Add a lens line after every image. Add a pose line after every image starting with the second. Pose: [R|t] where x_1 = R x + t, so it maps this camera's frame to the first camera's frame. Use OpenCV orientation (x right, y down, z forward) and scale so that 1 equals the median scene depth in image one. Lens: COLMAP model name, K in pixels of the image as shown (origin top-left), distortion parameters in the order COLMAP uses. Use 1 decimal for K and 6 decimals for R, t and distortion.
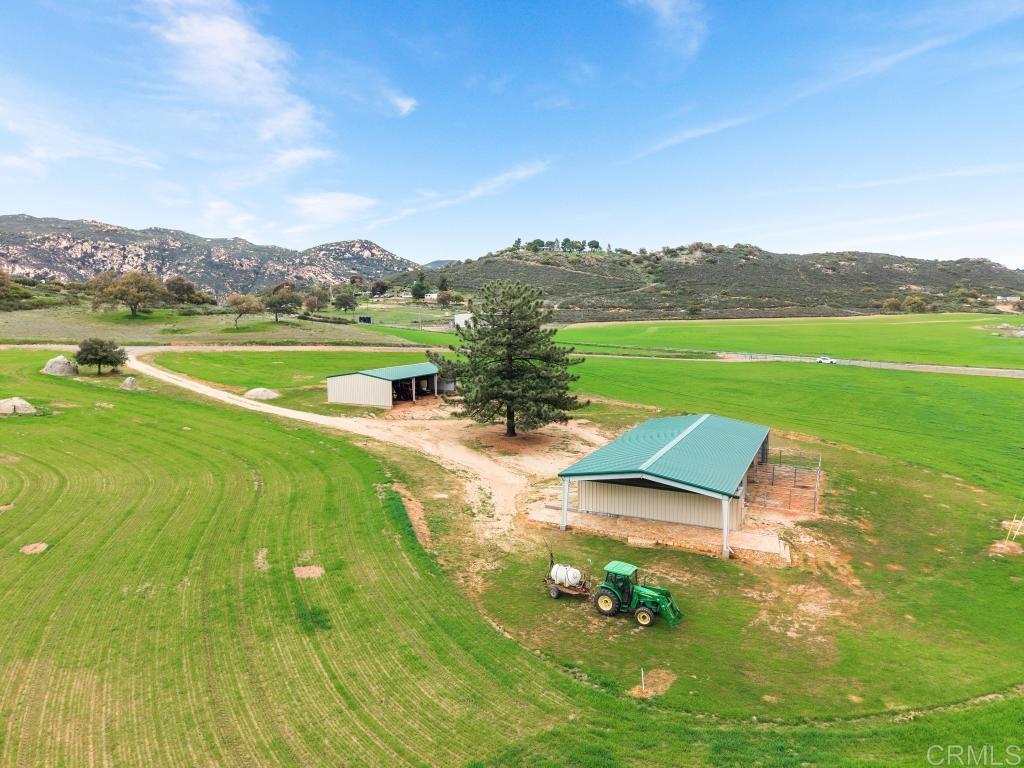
lens RADIAL K [[678.8, 0, 508.2], [0, 678.8, 386.5], [0, 0, 1]] dist [0.038346, -0.052439]
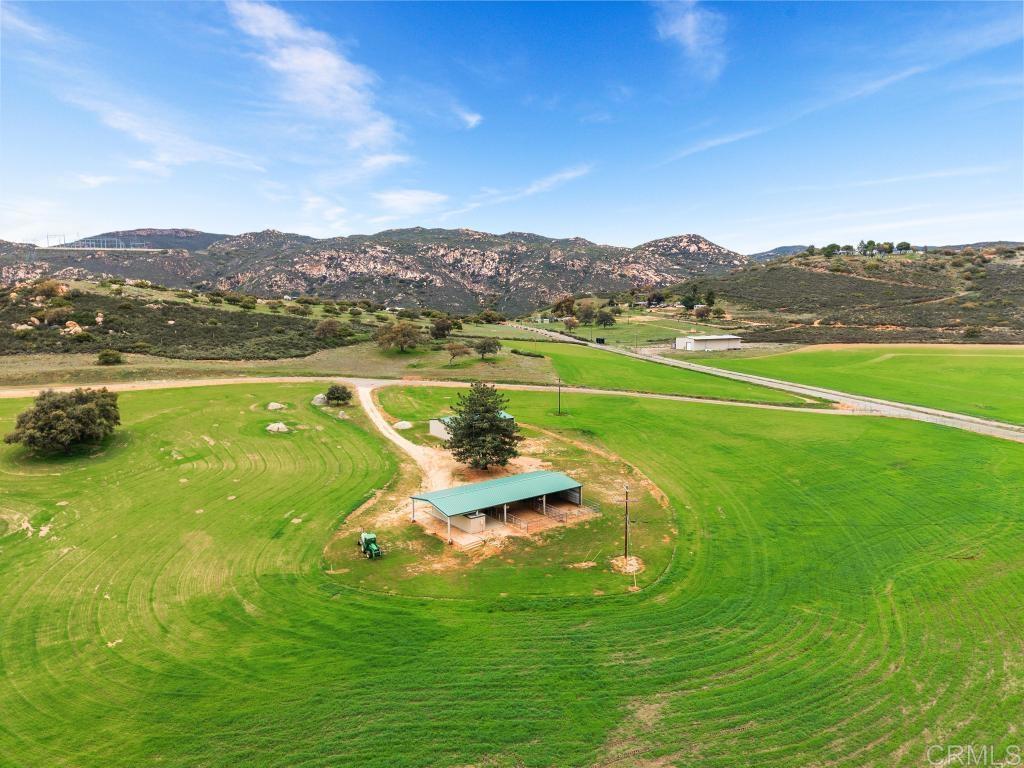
lens RADIAL K [[678.8, 0, 508.2], [0, 678.8, 386.5], [0, 0, 1]] dist [0.038346, -0.052439]
pose [[0.878693, 0.061699, -0.473383, 0.059569], [-0.051761, 0.998080, 0.034008, -0.013802], [0.474572, -0.005380, 0.880200, -0.034256]]
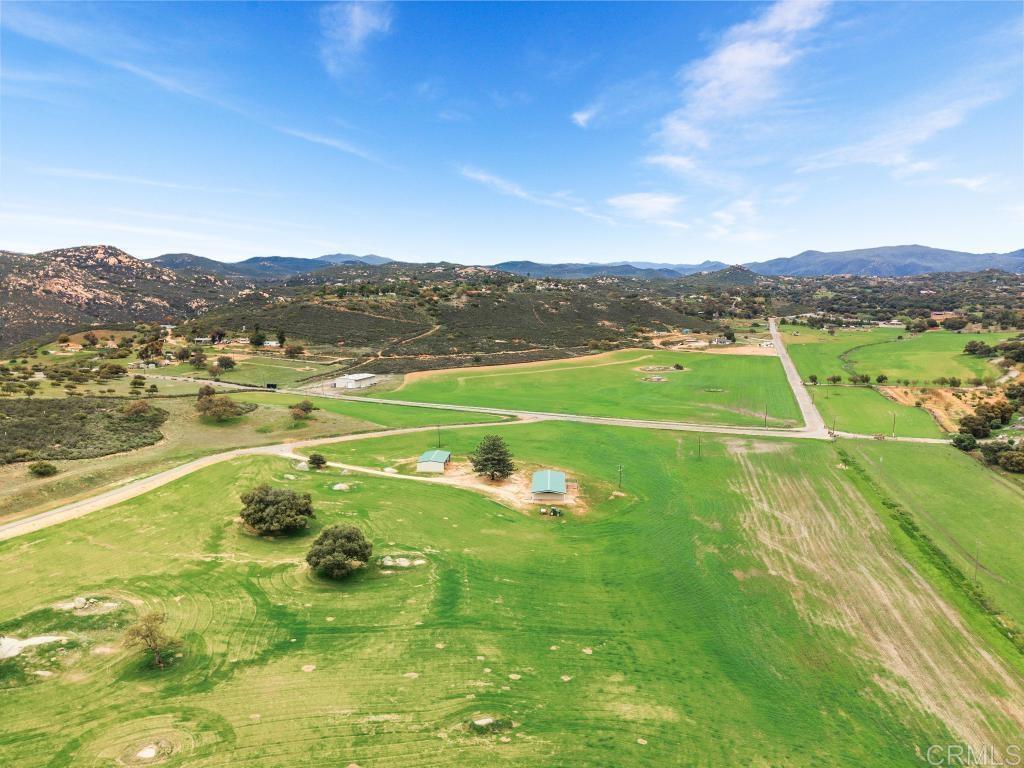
lens RADIAL K [[678.8, 0, 508.2], [0, 678.8, 386.5], [0, 0, 1]] dist [0.038346, -0.052439]
pose [[0.927582, -0.049643, 0.370306, -0.078390], [0.041444, 0.998688, 0.030071, -0.033144], [-0.371313, -0.012547, 0.928423, -0.146078]]
